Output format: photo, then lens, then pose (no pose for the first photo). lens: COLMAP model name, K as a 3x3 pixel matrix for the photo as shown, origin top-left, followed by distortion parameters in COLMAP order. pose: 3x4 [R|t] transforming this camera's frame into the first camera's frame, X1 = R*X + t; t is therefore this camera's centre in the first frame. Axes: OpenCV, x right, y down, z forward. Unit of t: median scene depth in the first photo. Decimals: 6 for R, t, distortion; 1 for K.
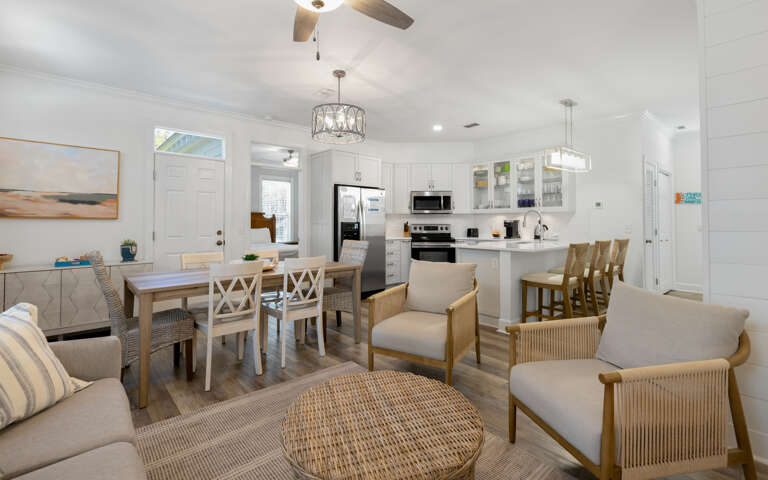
lens RADIAL K [[352.7, 0, 375.2], [0, 352.7, 216.9], [0, 0, 1]] dist [0.001386, 0.000052]
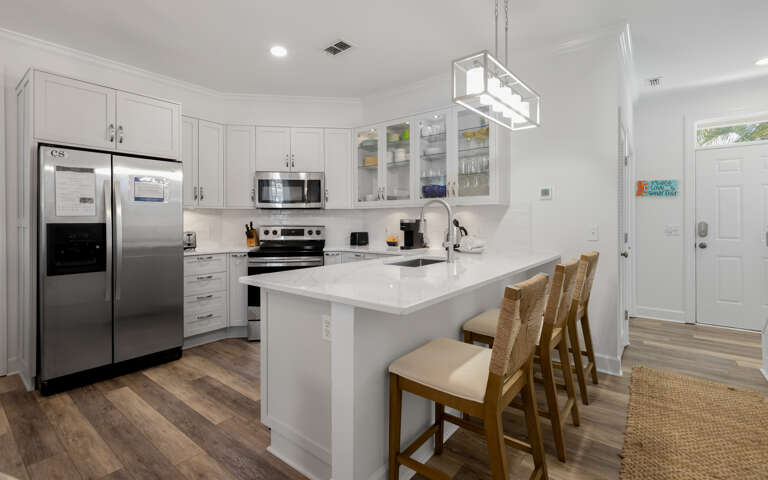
lens RADIAL K [[352.7, 0, 375.2], [0, 352.7, 216.9], [0, 0, 1]] dist [0.001386, 0.000052]
pose [[0.985839, 0.001053, 0.167690, 0.219694], [-0.001535, 0.999995, 0.002747, 0.003513], [-0.167686, -0.002965, 0.985836, 0.406020]]
